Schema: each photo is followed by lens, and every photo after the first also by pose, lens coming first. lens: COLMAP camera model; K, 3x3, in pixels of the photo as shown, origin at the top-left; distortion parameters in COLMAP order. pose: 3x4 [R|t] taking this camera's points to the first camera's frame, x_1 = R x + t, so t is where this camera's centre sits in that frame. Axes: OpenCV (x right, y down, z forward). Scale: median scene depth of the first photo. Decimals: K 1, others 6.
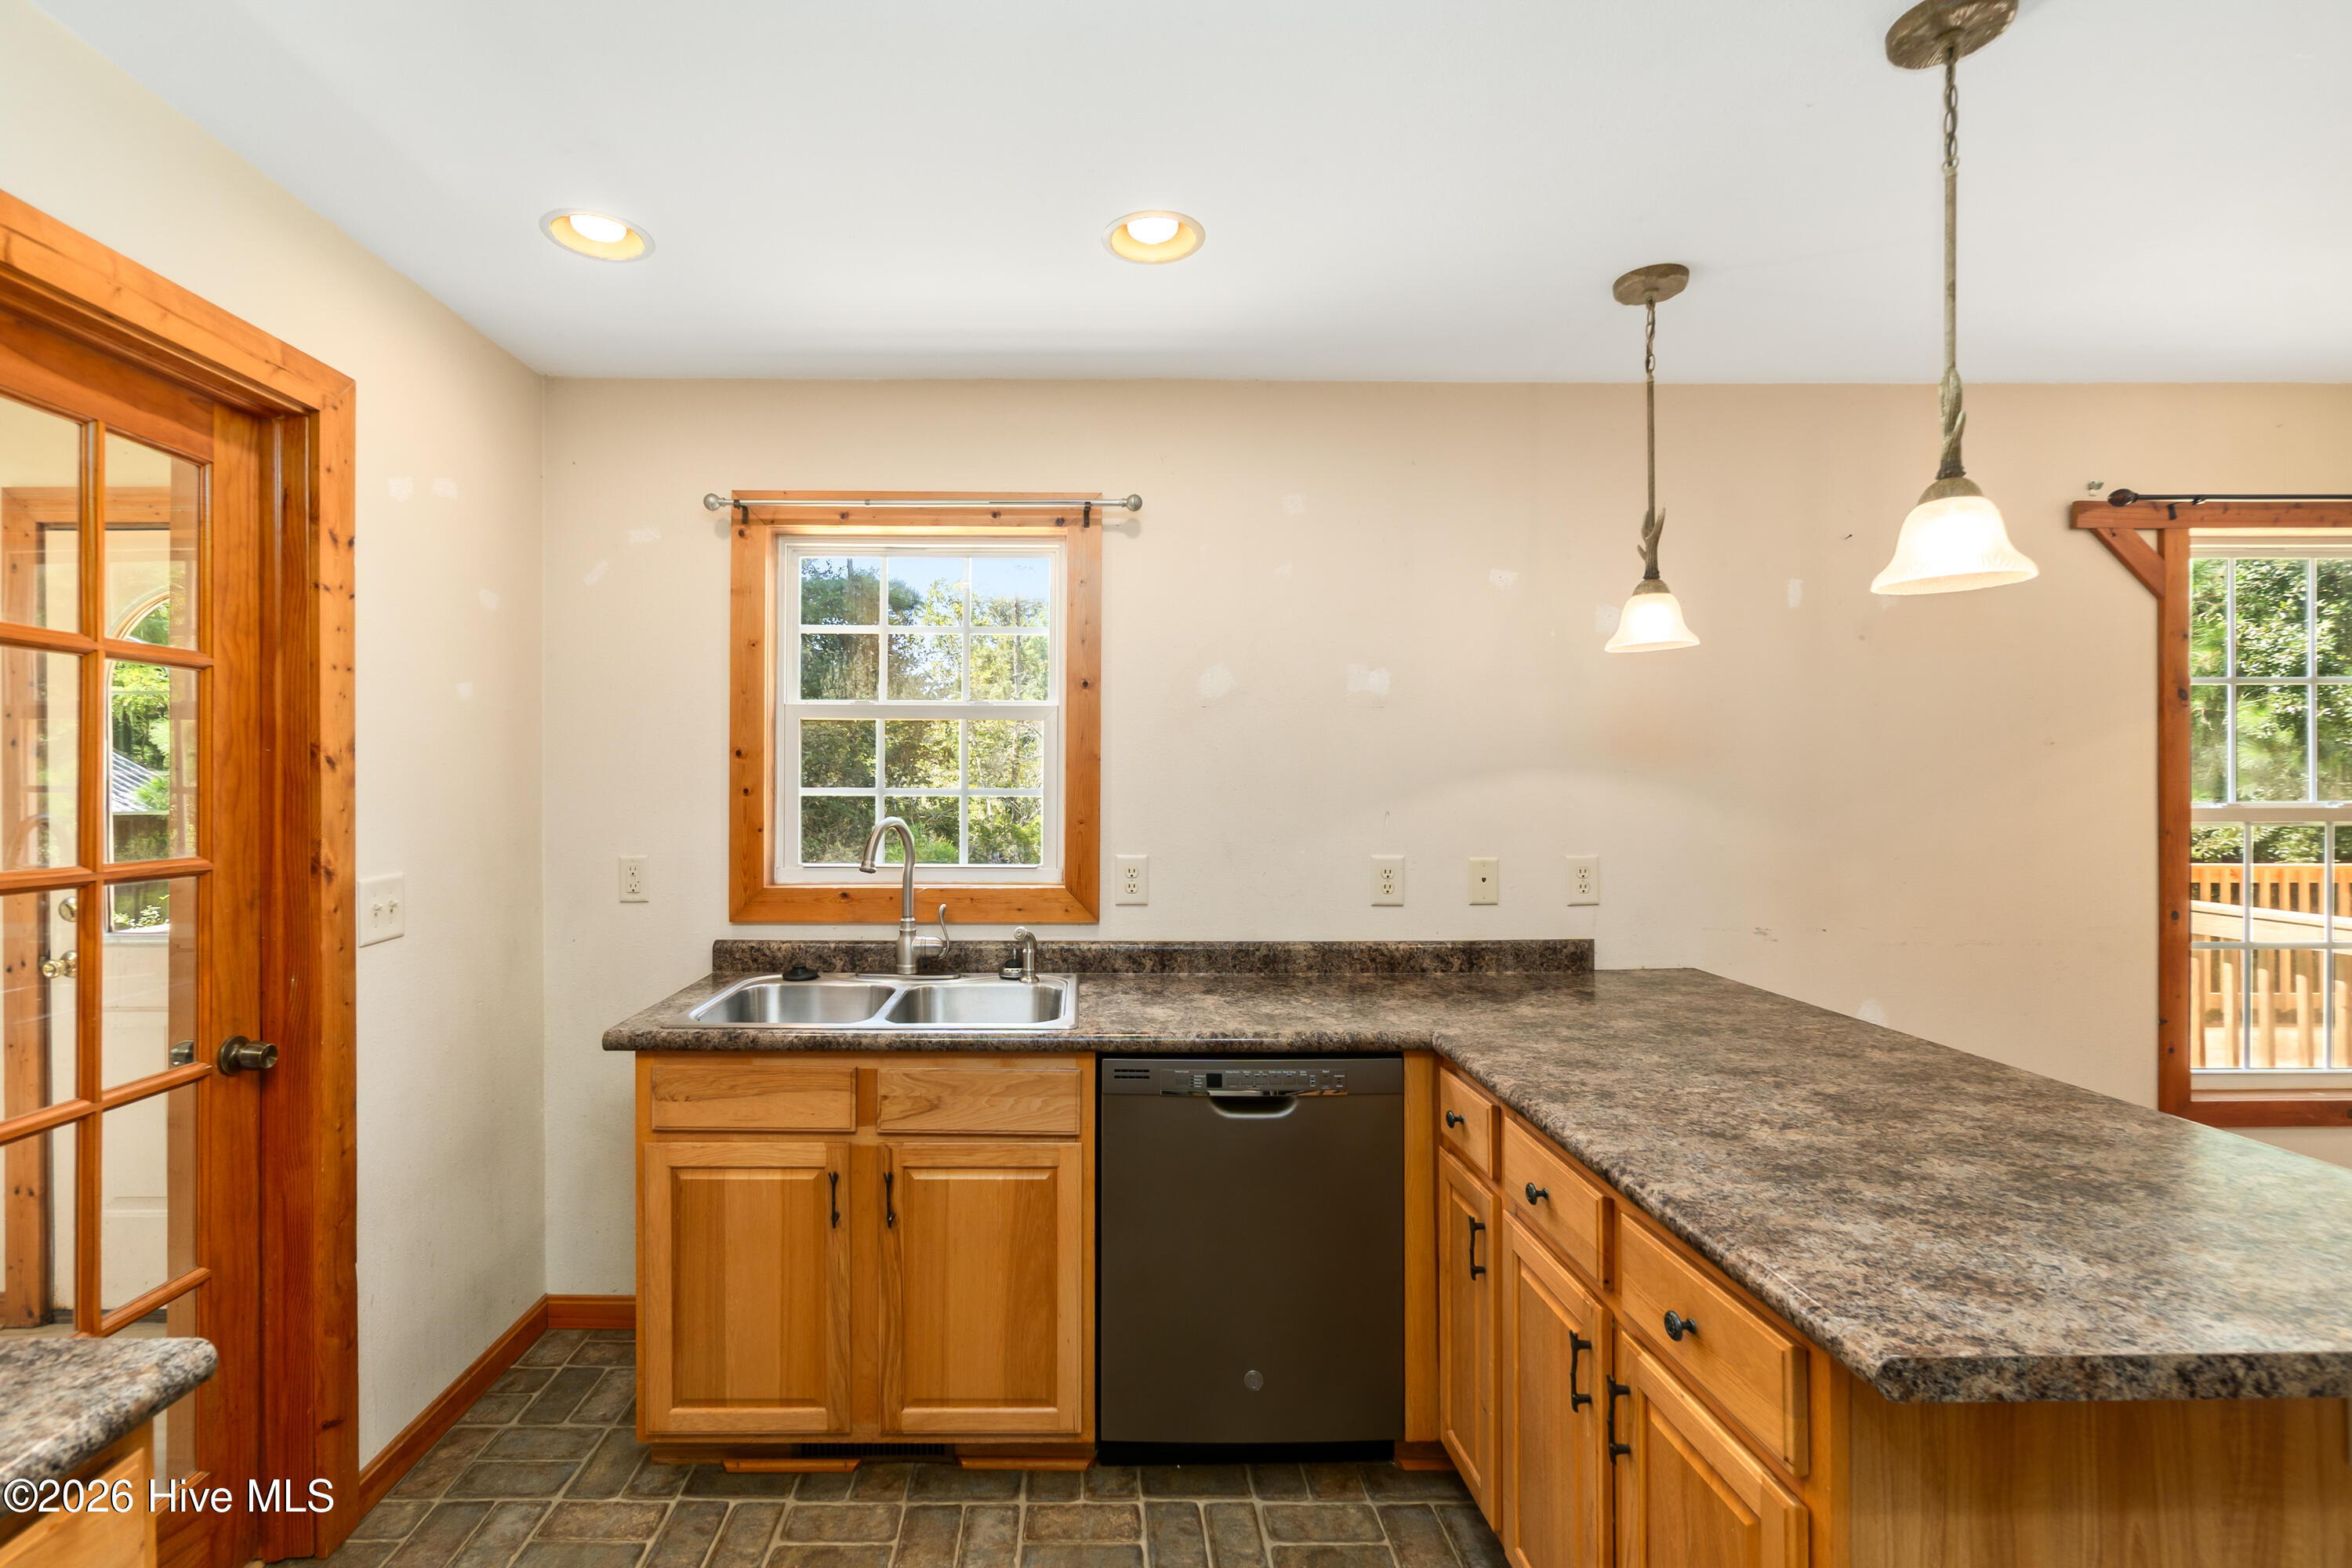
lens RADIAL K [[1036.7, 0, 1082.7], [0, 1036.7, 776.9], [0, 0, 1]] dist [-0.007294, 0.000193]
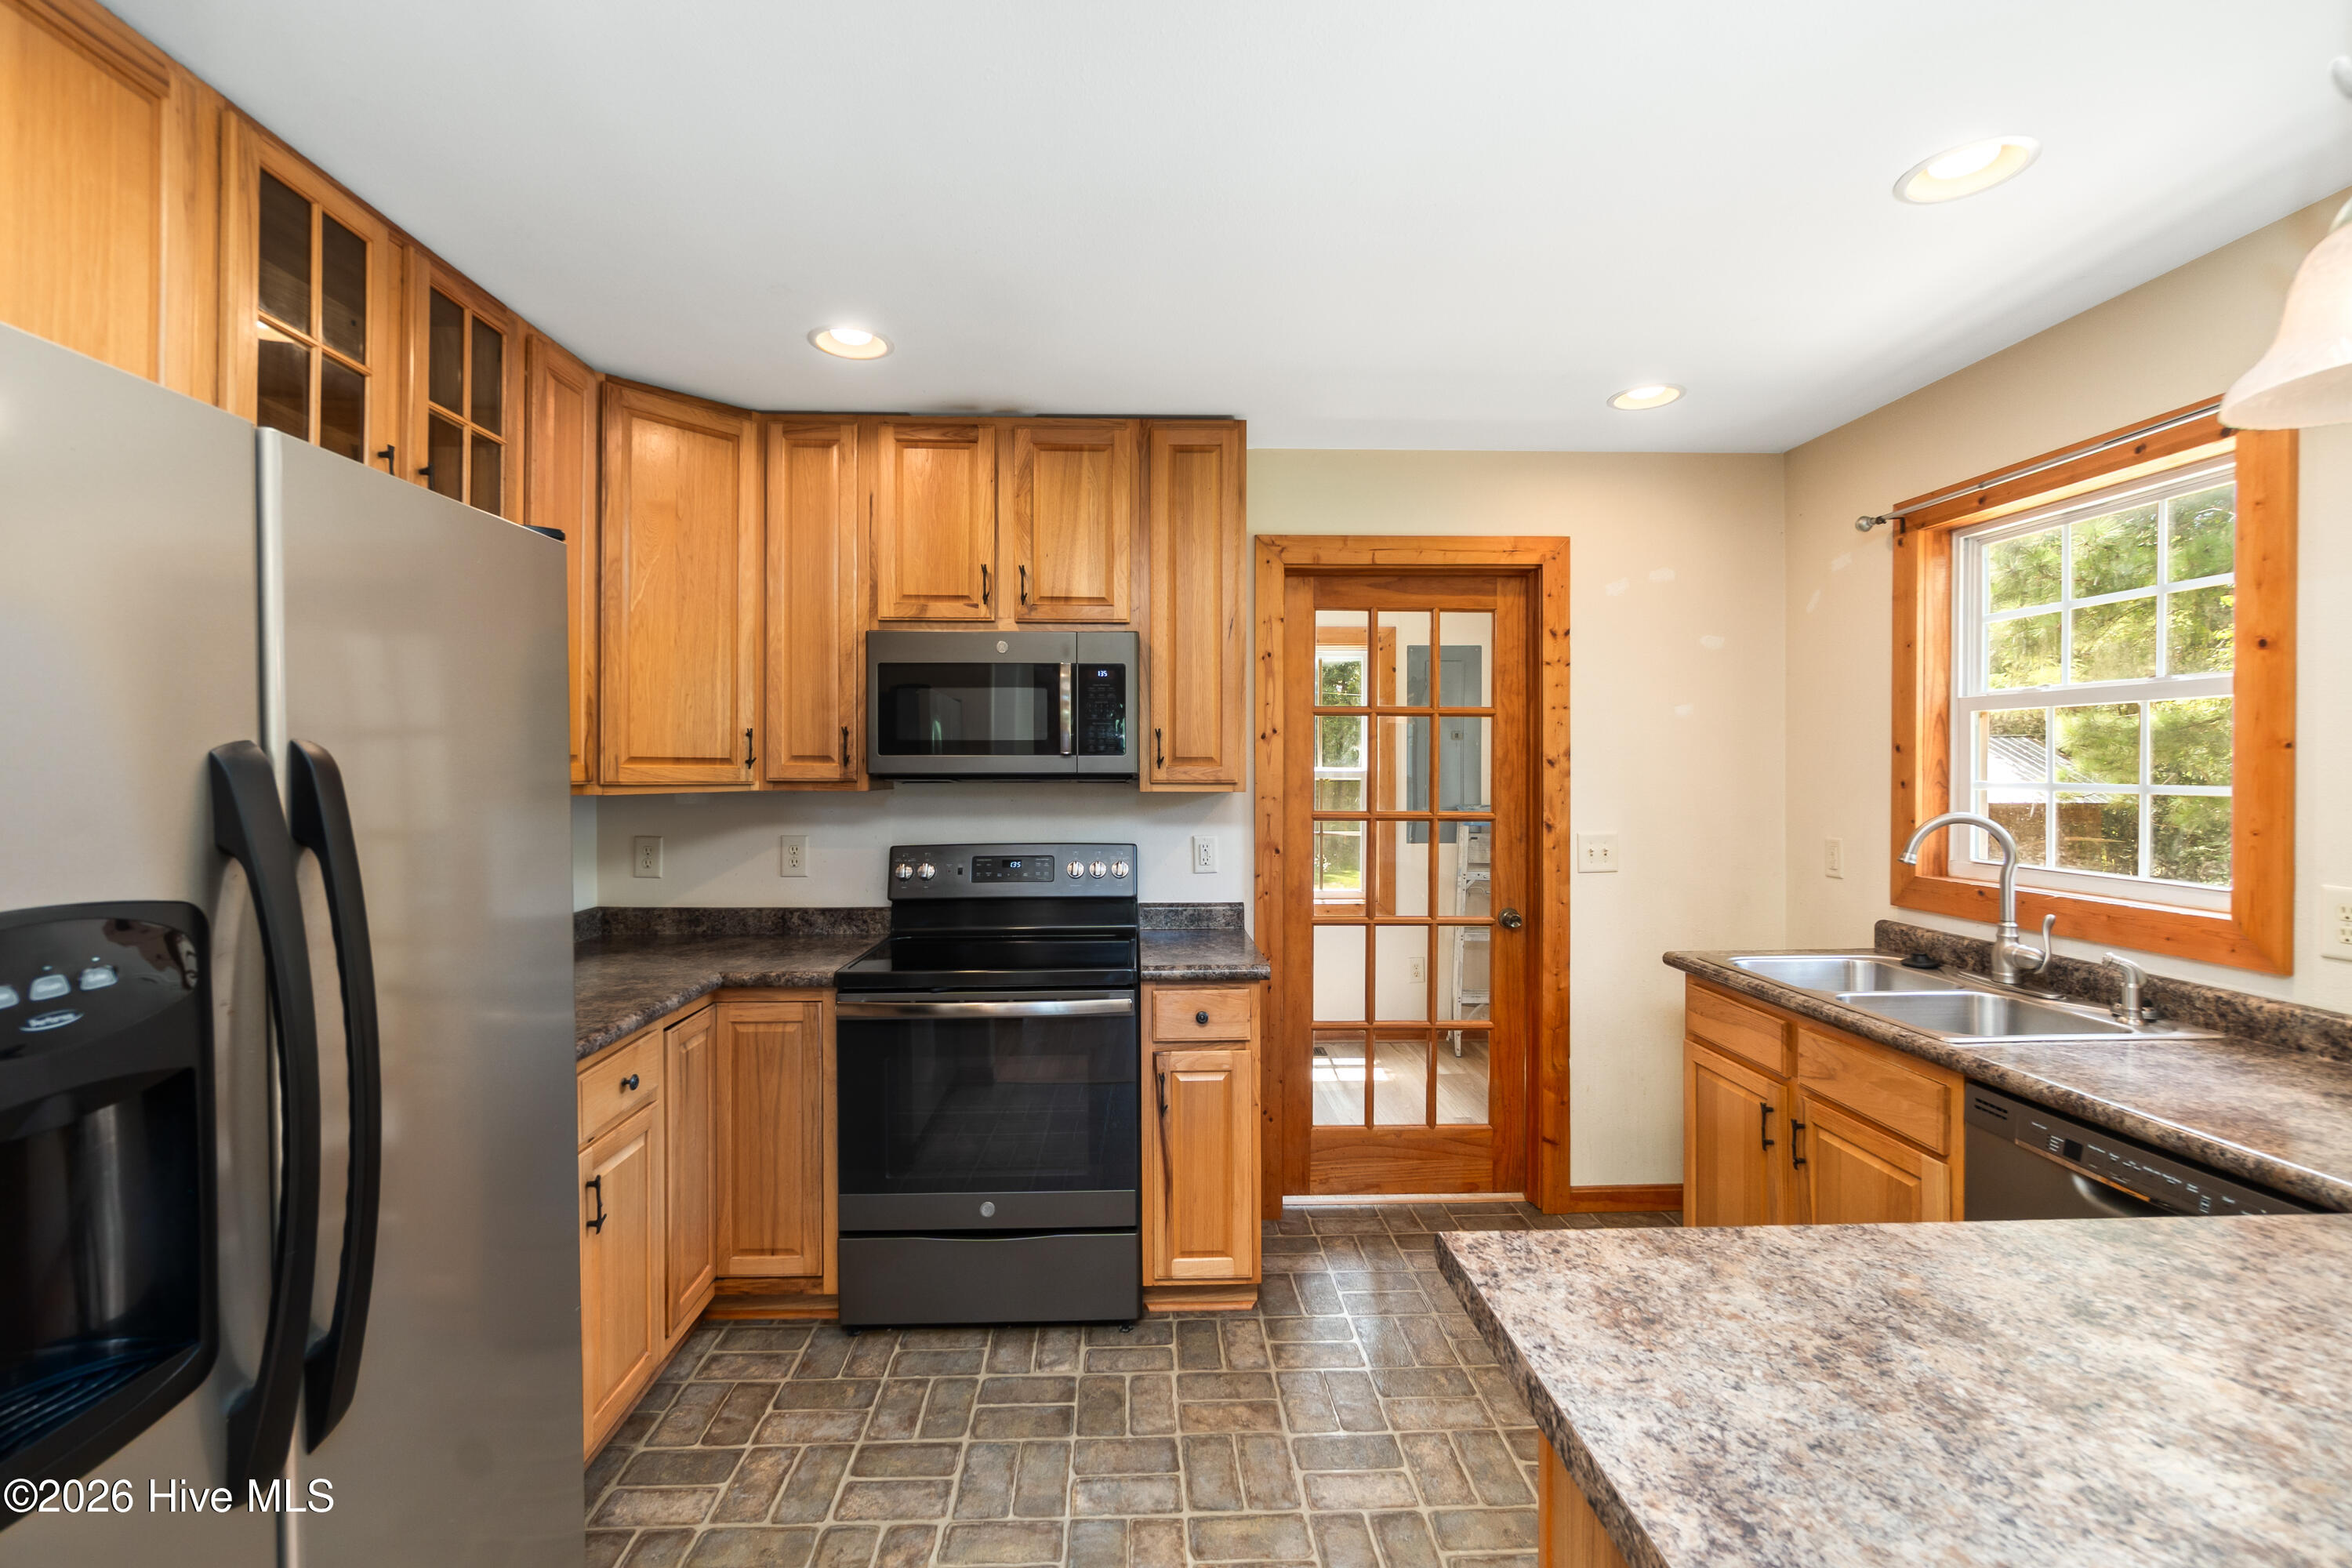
lens RADIAL K [[1007.1, 0, 1166.5], [0, 1007.1, 763.7], [0, 0, 1]] dist [-0.014982, 0.004506]
pose [[0.039095, -0.003838, -0.999228, 0.924579], [0.004058, 0.999985, -0.003683, -0.008763], [0.999227, -0.003911, 0.039110, 0.279376]]
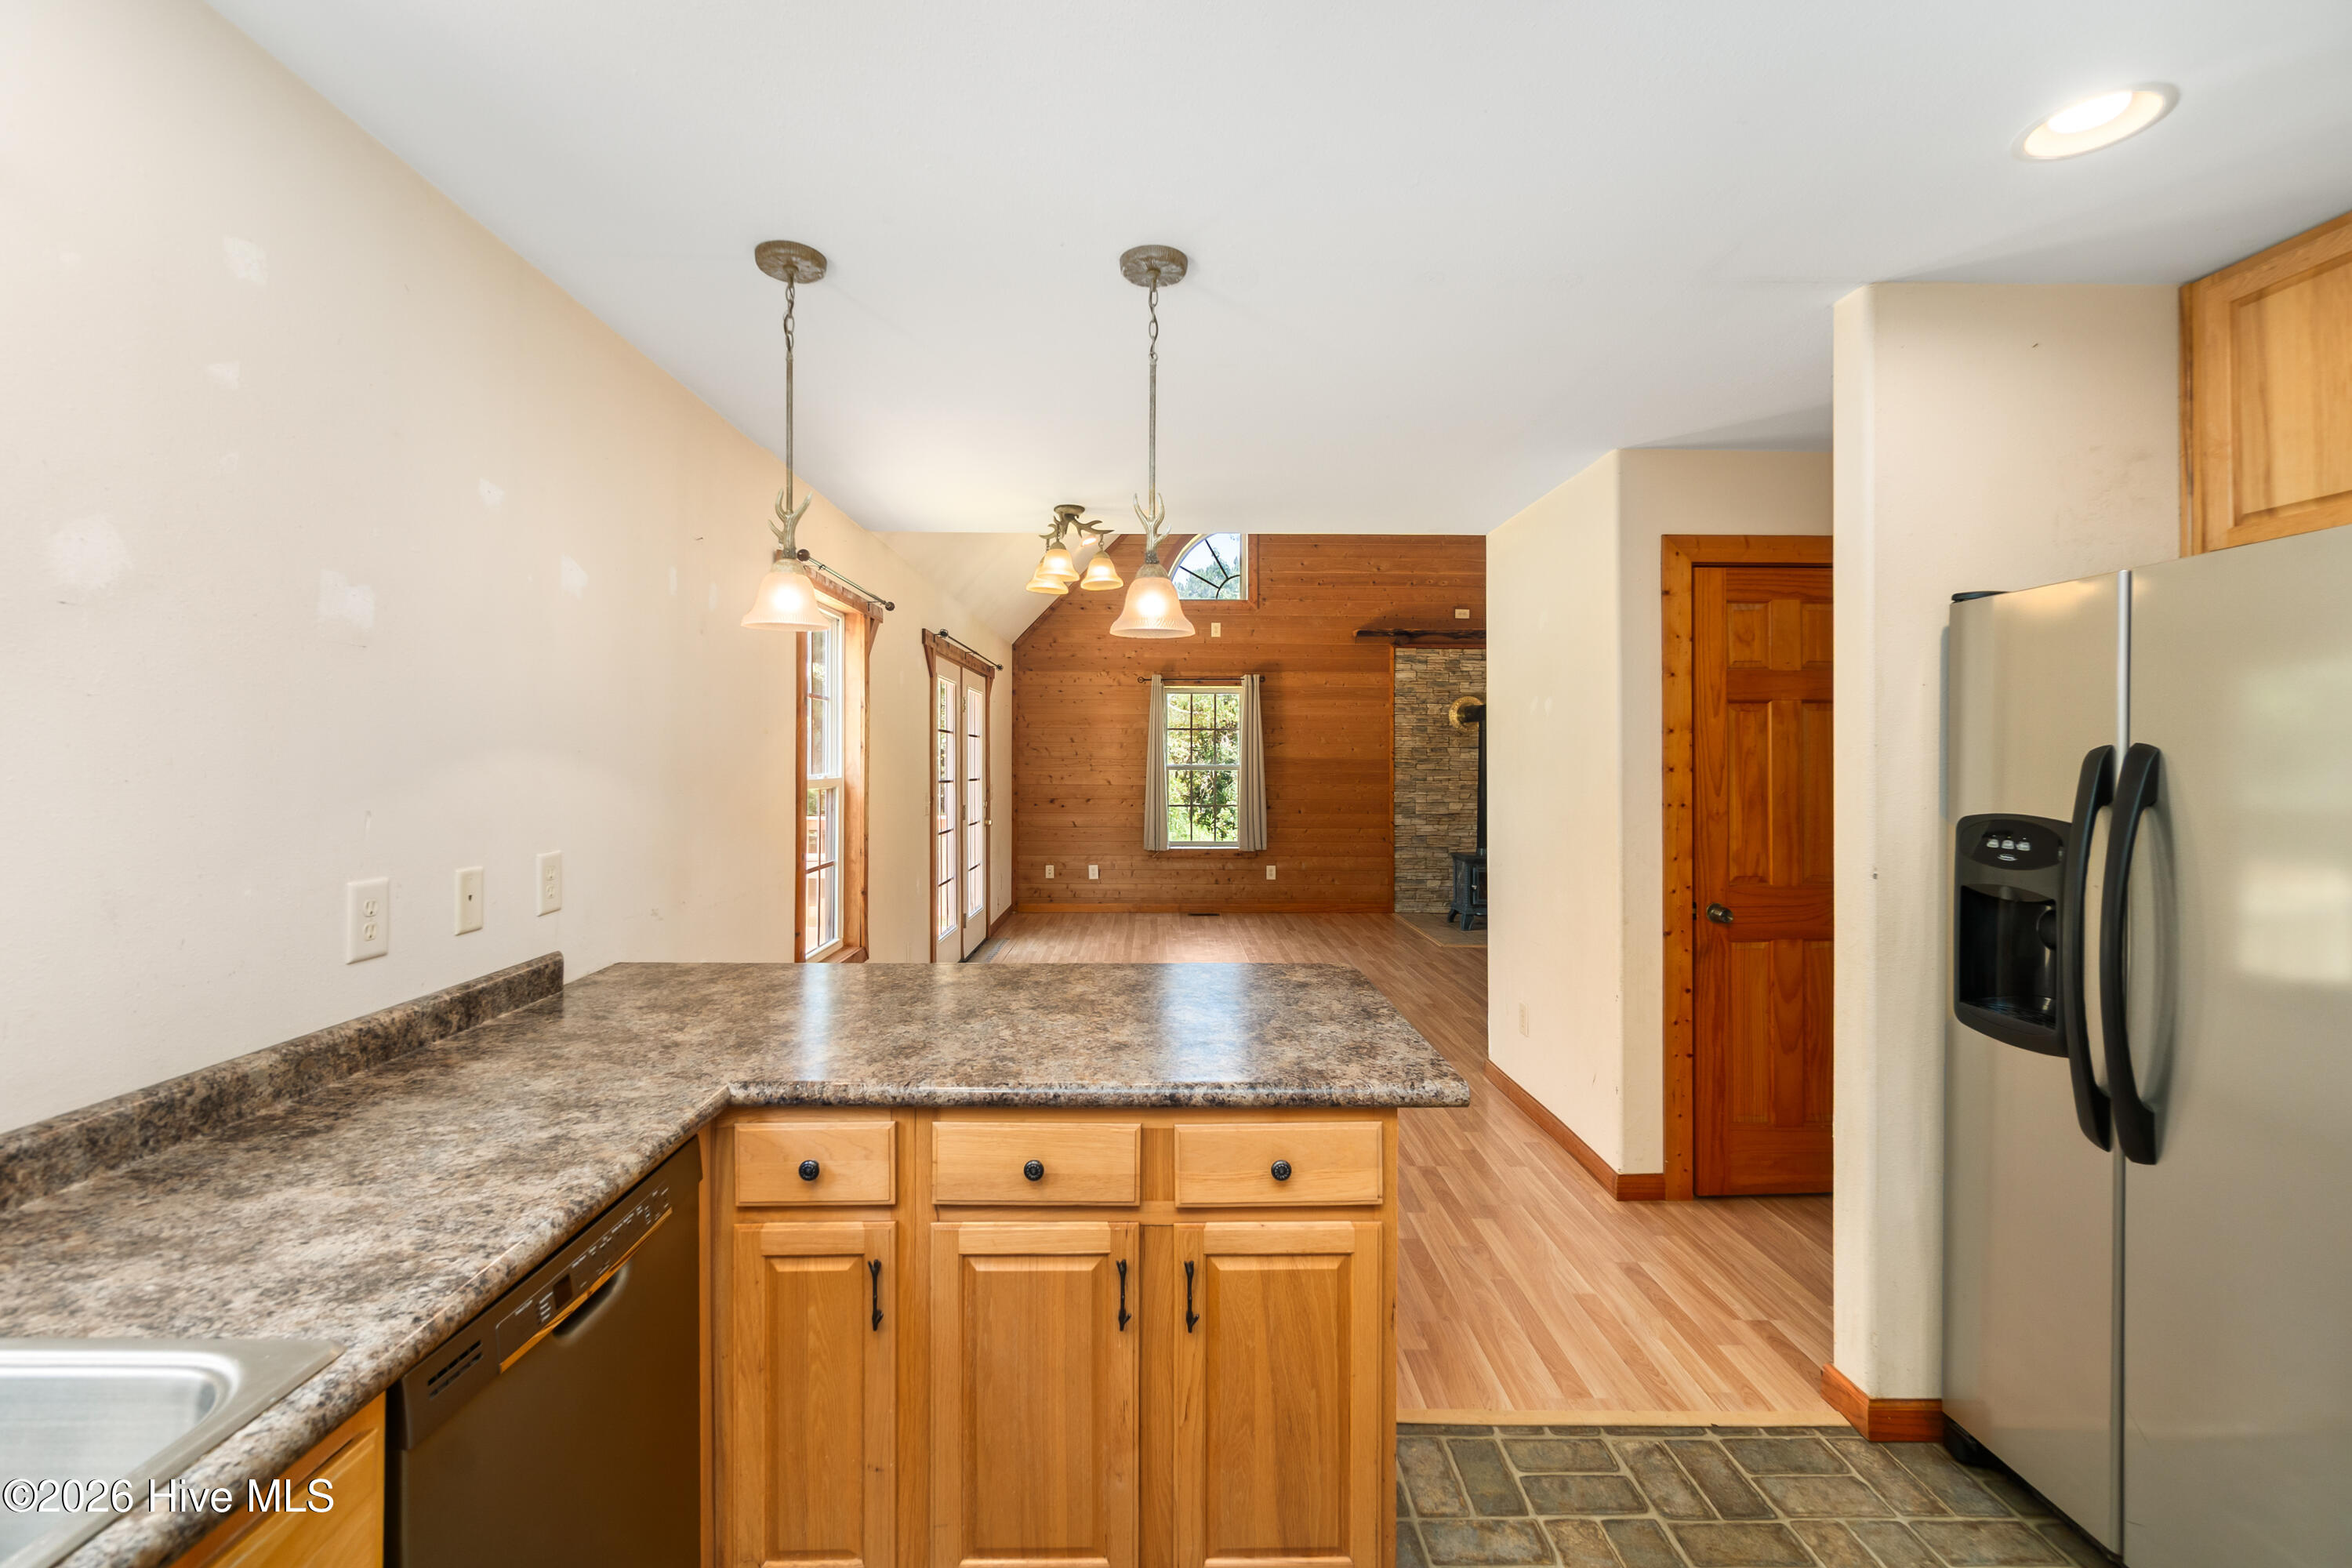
lens RADIAL K [[1020.2, 0, 1163.5], [0, 1020.2, 748.9], [0, 0, 1]] dist [-0.000426, 0.000223]
pose [[-0.015302, 0.011802, 0.999813, -0.468171], [-0.008672, 0.999891, -0.011936, -0.001828], [-0.999845, -0.008853, -0.015198, 0.717118]]
